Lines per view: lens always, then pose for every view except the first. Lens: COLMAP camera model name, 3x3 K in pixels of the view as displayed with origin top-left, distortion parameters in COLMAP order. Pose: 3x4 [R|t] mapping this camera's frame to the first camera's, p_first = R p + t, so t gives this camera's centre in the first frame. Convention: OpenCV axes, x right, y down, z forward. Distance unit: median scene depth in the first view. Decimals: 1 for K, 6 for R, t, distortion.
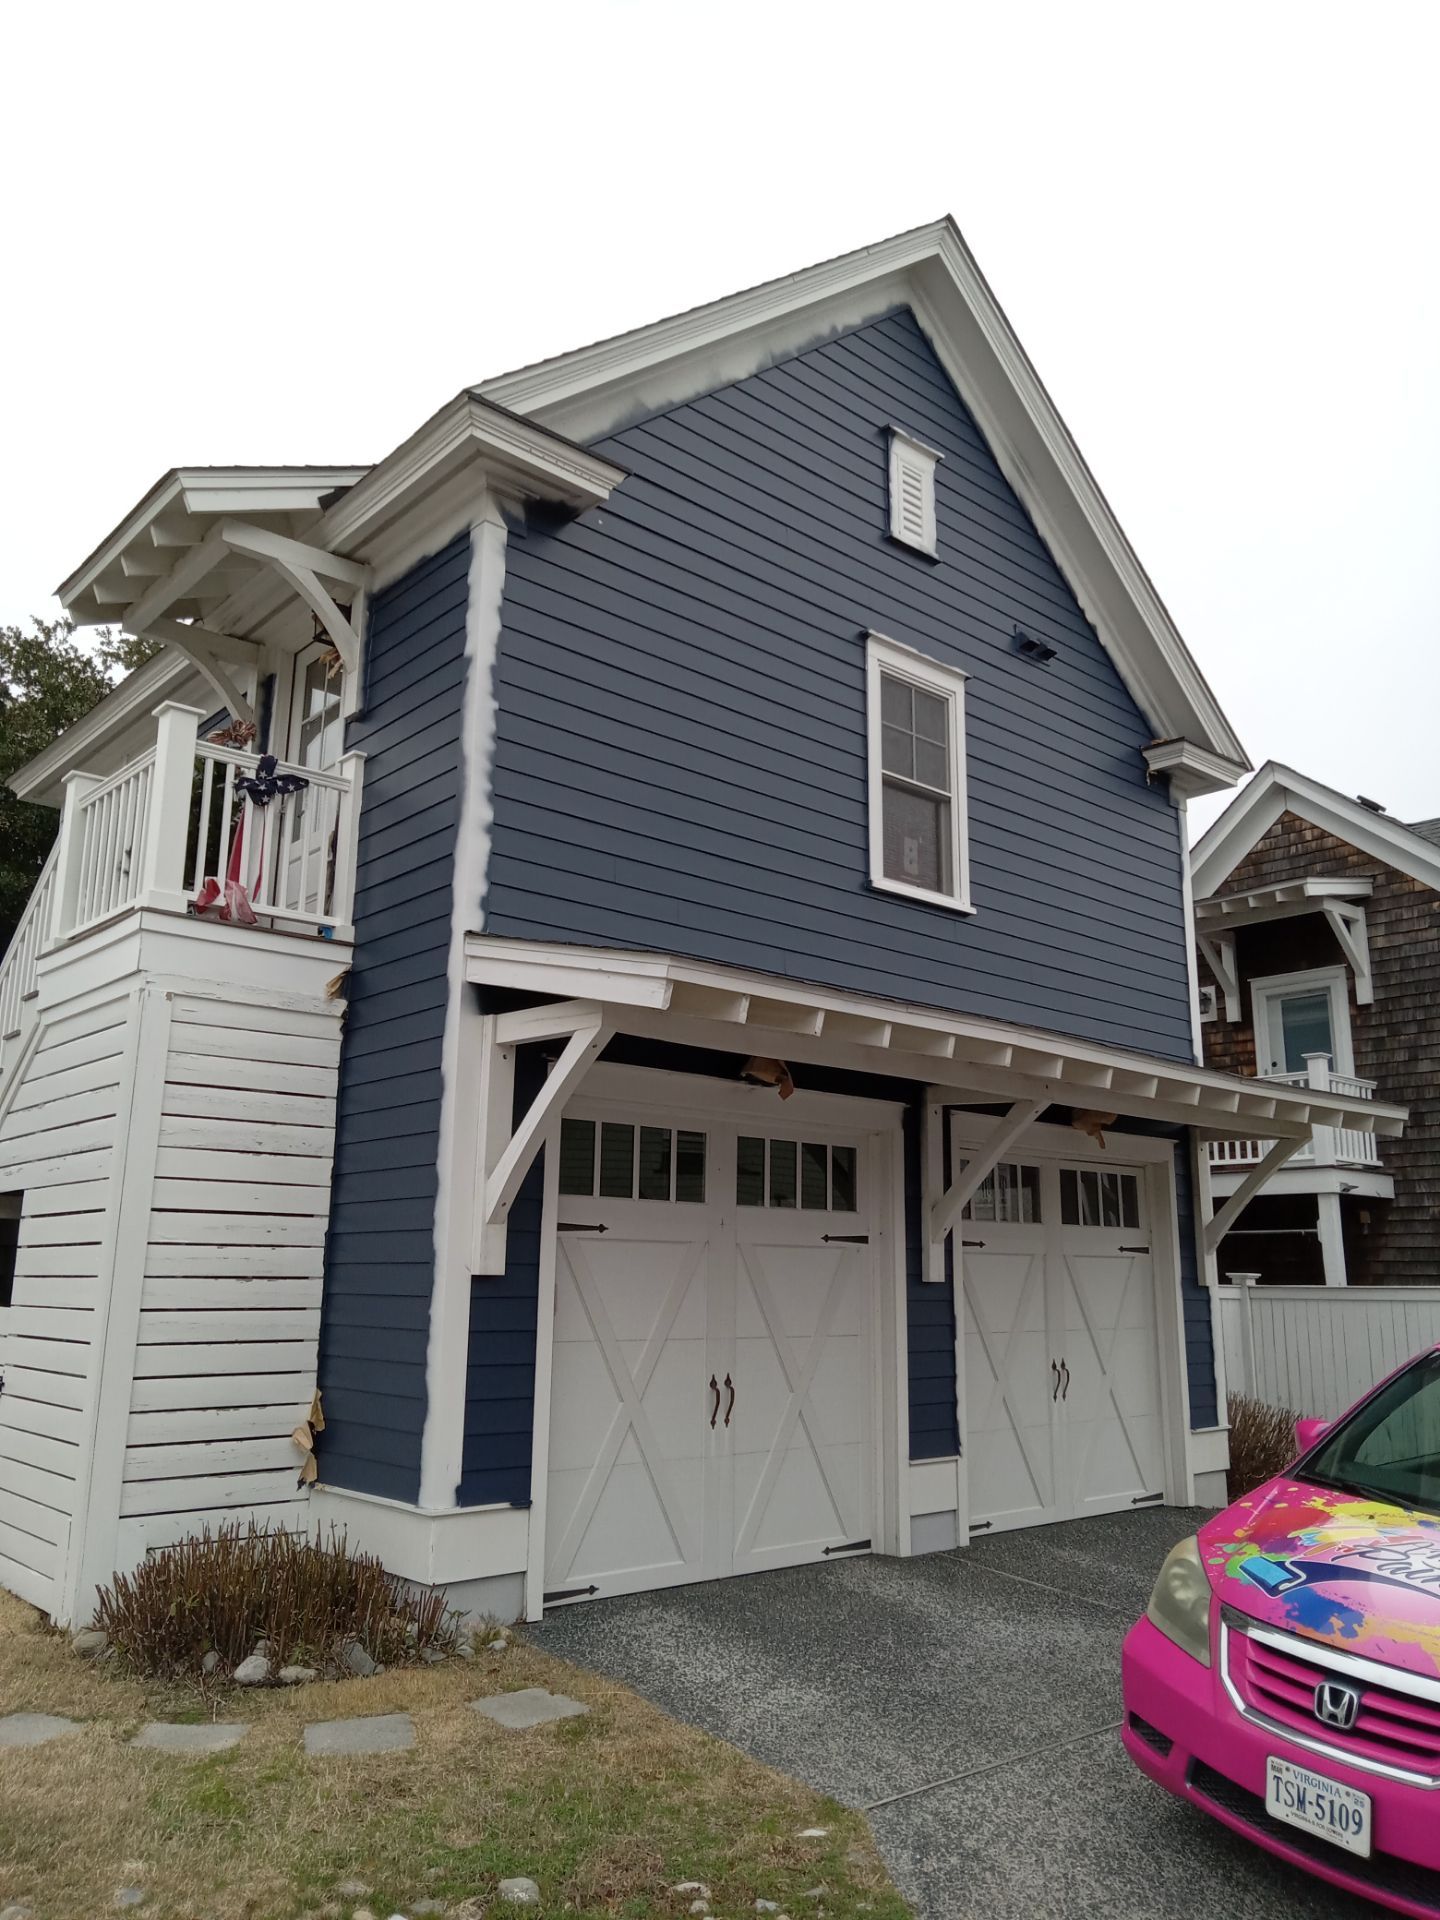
lens RADIAL K [[1424.1, 0, 728.5], [0, 1424.1, 965.3], [0, 0, 1]] dist [-0.001605, -0.005792]
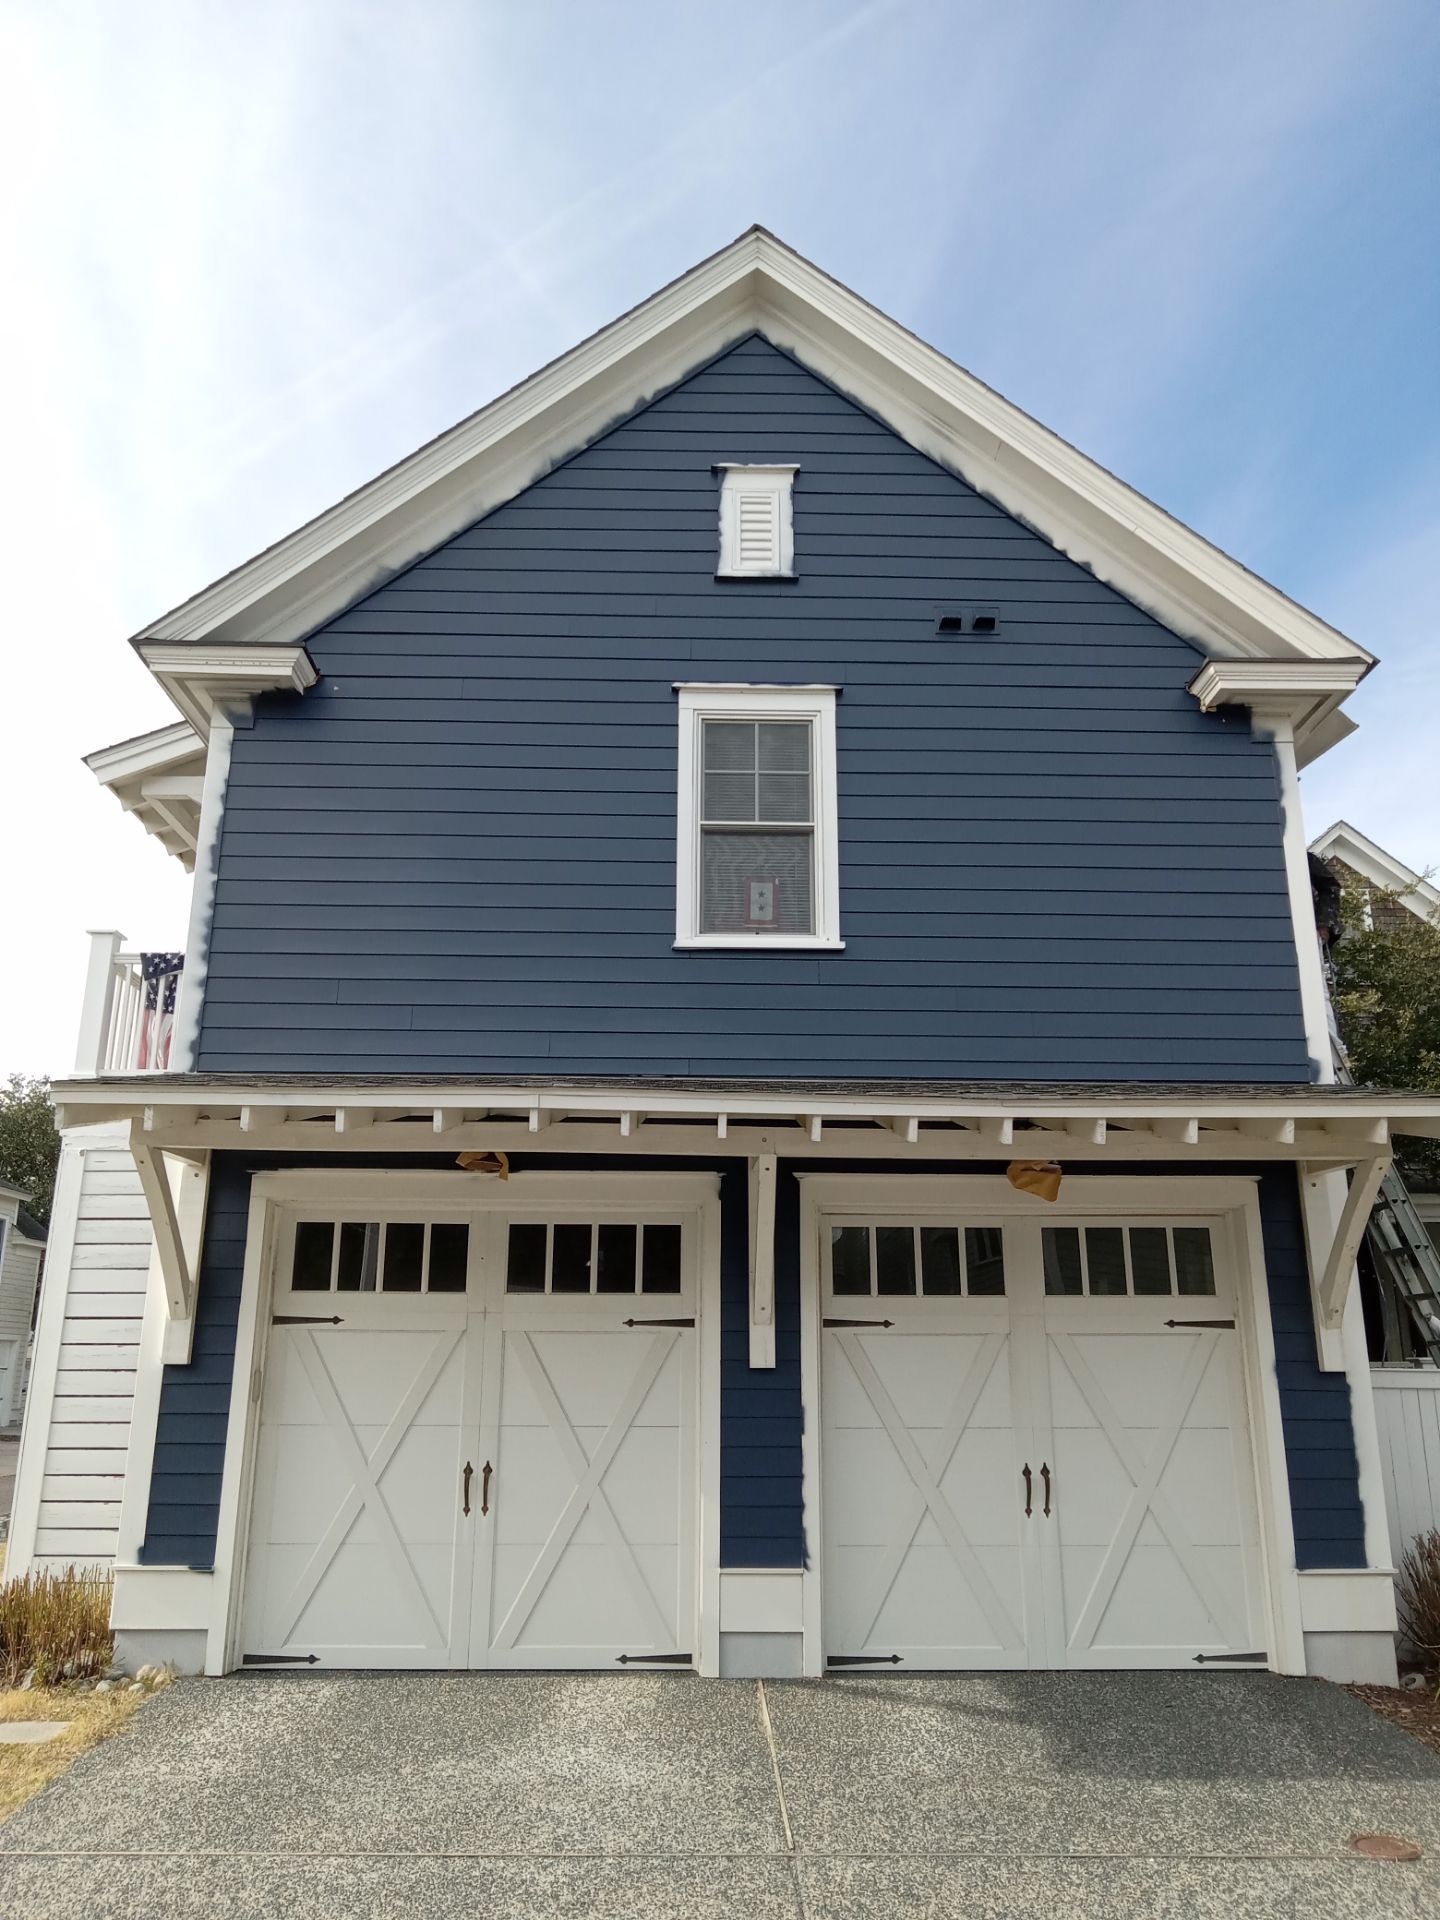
lens RADIAL K [[1468.6, 0, 720.0], [0, 1468.6, 960.0], [0, 0, 1]] dist [-0.002916, 0.001743]
pose [[0.760997, -0.192062, -0.619674, 0.696640], [0.145815, 0.981371, -0.125097, 0.076587], [0.632156, 0.004841, 0.774826, 0.247132]]
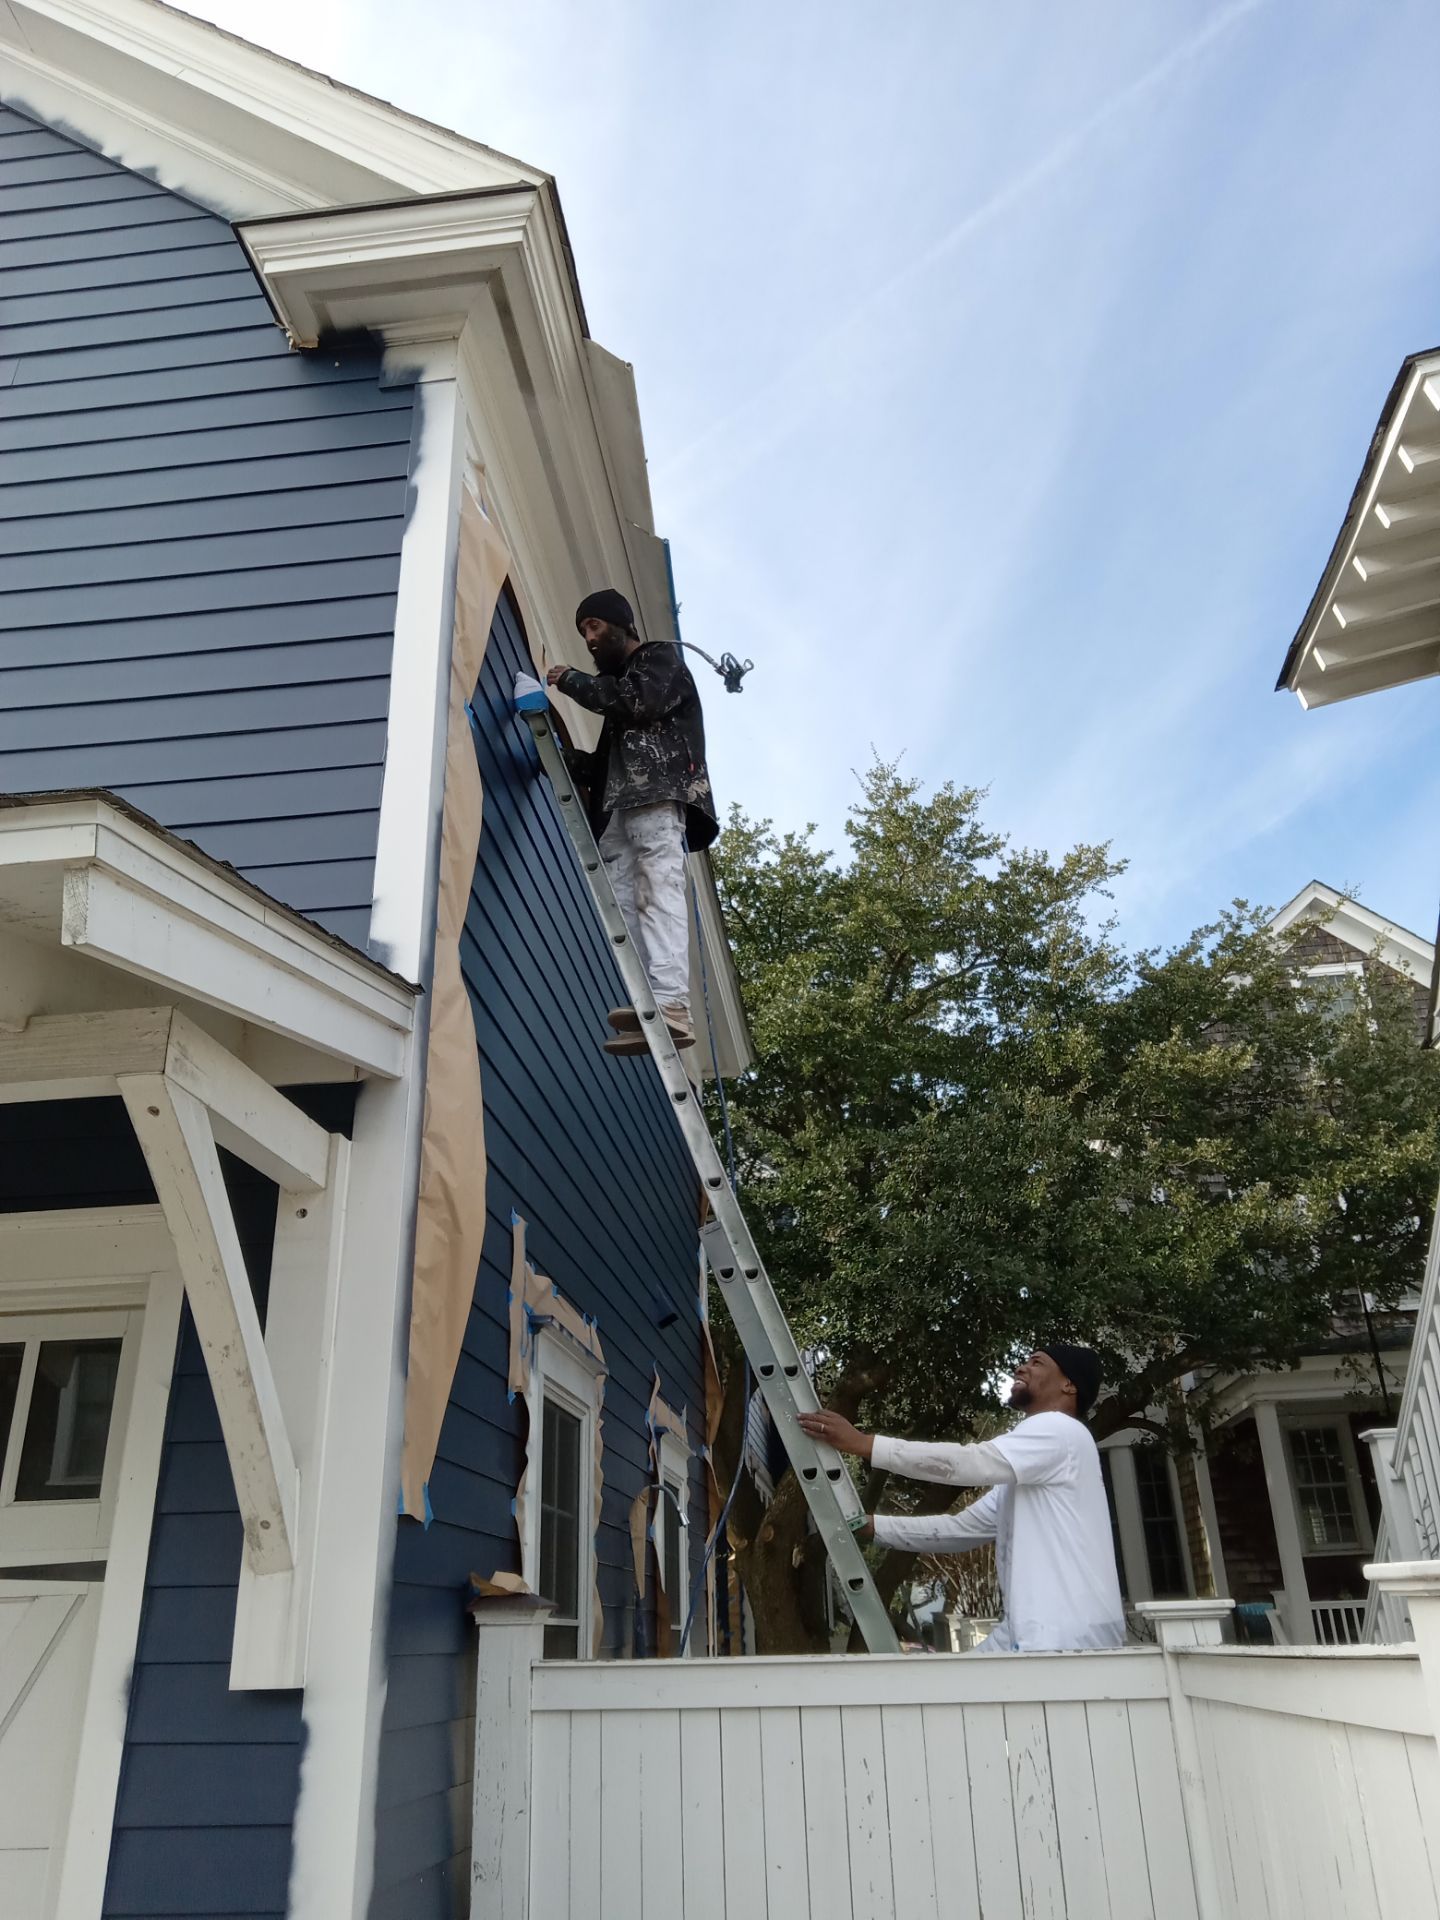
lens RADIAL K [[1424.1, 0, 728.5], [0, 1424.1, 965.3], [0, 0, 1]] dist [-0.001605, -0.005792]
pose [[0.667750, -0.343964, -0.660151, 0.727987], [0.200306, 0.937157, -0.285684, 0.219208], [0.716930, 0.058533, 0.694684, 0.993022]]
